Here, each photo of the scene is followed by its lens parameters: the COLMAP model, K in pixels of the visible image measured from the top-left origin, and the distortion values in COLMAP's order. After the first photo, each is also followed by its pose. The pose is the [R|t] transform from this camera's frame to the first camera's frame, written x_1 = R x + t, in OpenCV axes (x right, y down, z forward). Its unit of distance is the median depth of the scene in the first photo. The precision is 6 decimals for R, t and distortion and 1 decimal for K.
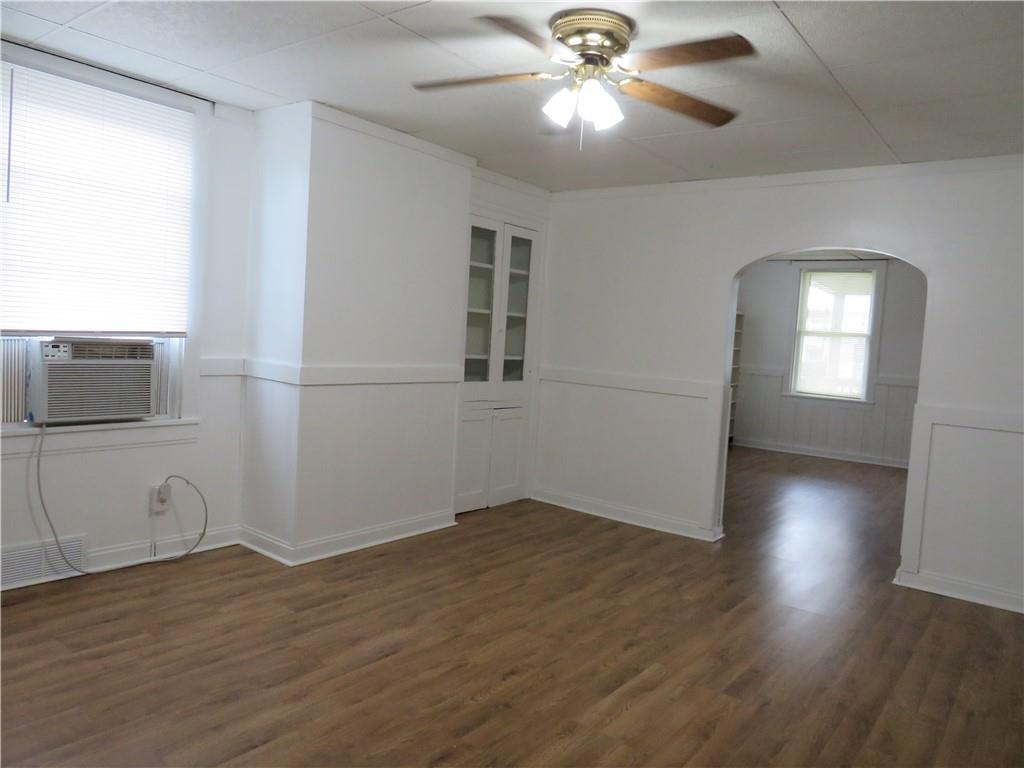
lens RADIAL K [[718.2, 0, 514.9], [0, 718.2, 379.6], [0, 0, 1]] dist [-0.027254, -0.005988]
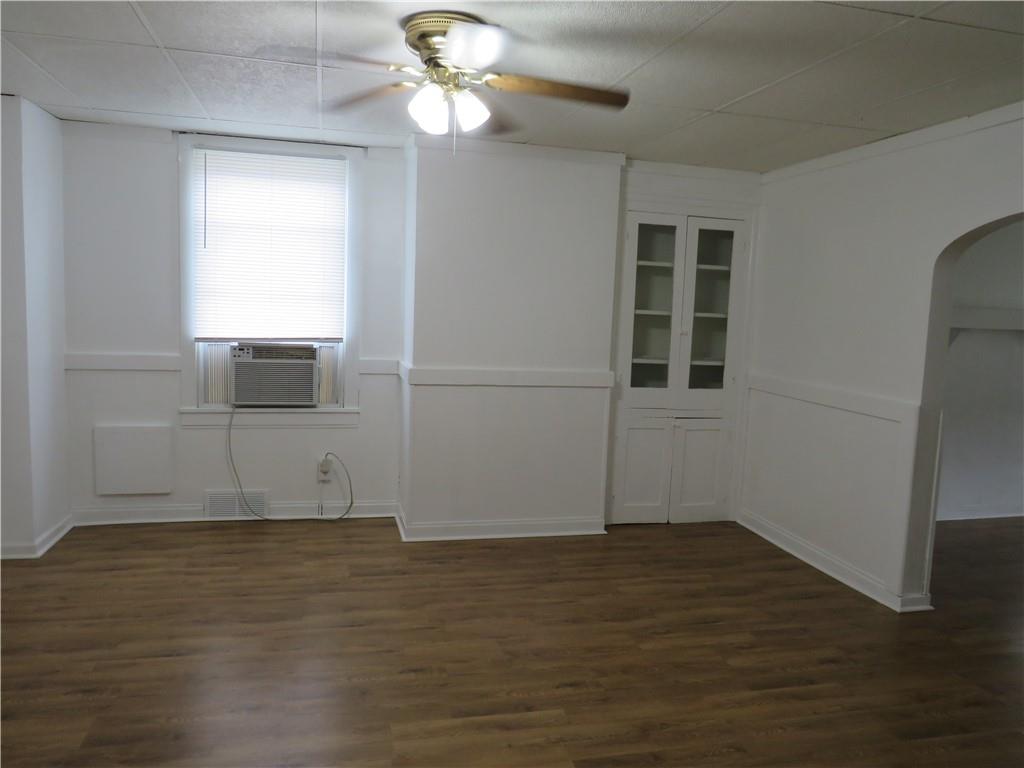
lens RADIAL K [[718.2, 0, 511.9], [0, 718.2, 385.9], [0, 0, 1]] dist [-0.027254, -0.005988]
pose [[0.786360, 0.036714, -0.616676, 0.538786], [-0.031874, 0.999314, 0.018850, -0.016848], [0.616945, 0.004833, 0.786991, 0.204073]]
